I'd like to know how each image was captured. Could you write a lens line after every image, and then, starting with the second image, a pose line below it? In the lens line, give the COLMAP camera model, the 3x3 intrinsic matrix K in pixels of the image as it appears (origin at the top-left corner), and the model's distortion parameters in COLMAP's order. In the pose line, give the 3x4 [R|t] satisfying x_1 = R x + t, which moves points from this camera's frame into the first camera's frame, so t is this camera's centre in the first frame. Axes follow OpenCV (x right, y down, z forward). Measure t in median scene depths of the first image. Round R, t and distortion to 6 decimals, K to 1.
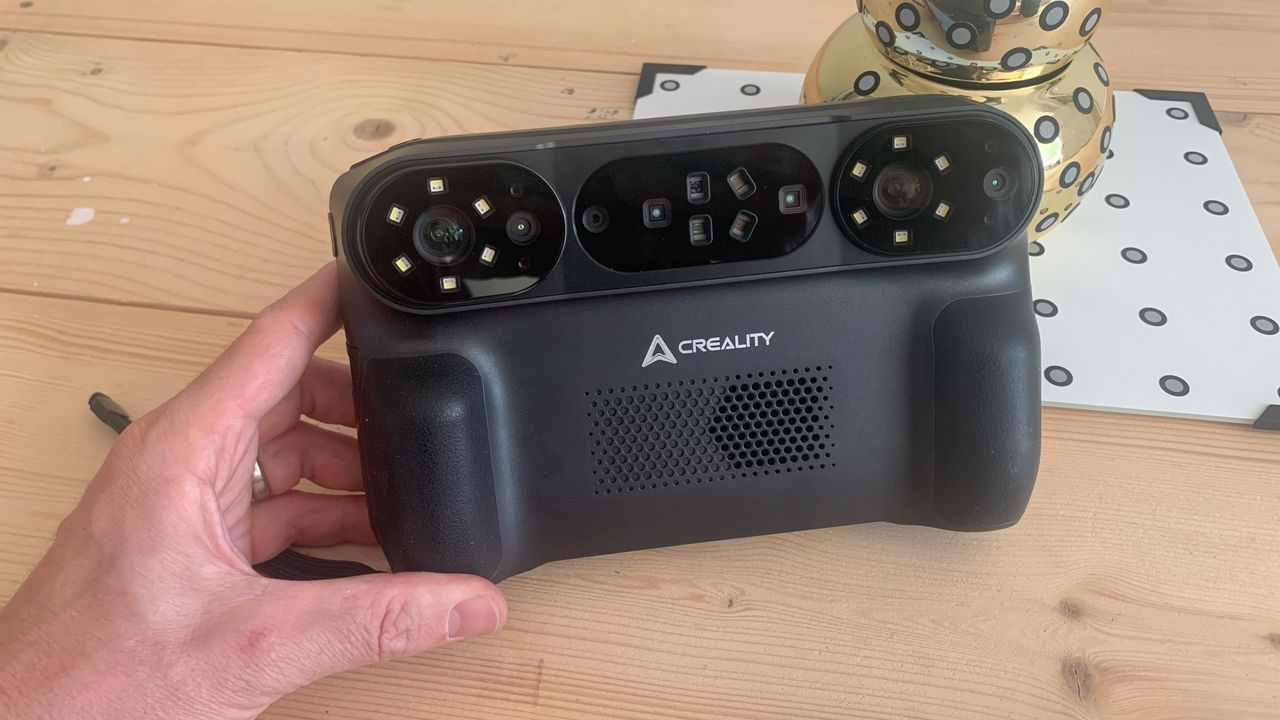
lens RADIAL K [[1024.2, 0, 660.4], [0, 1024.2, 385.9], [0, 0, 1]] dist [0.014249, -0.027584]
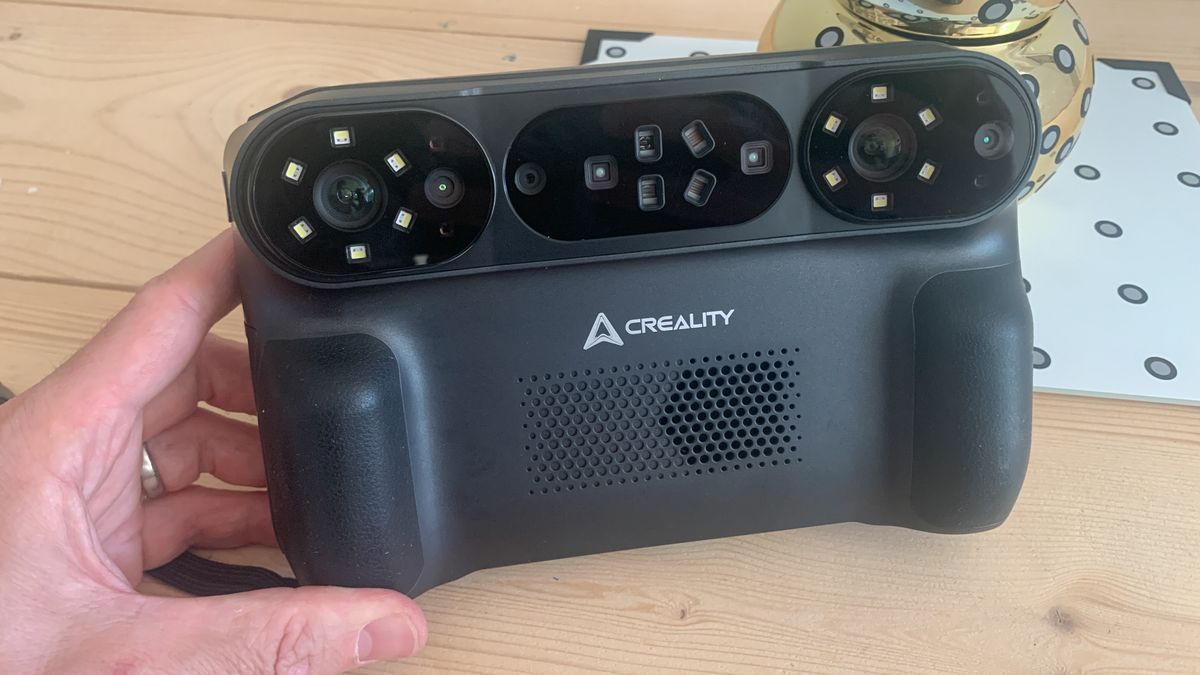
lens RADIAL K [[960.2, 0, 622.5], [0, 960.2, 351.1], [0, 0, 1]] dist [0.014249, -0.027584]
pose [[0.999851, 0.001045, 0.017252, 0.001190], [-0.000872, 0.999949, -0.010014, -0.008540], [-0.017262, 0.009998, 0.999801, 0.173144]]
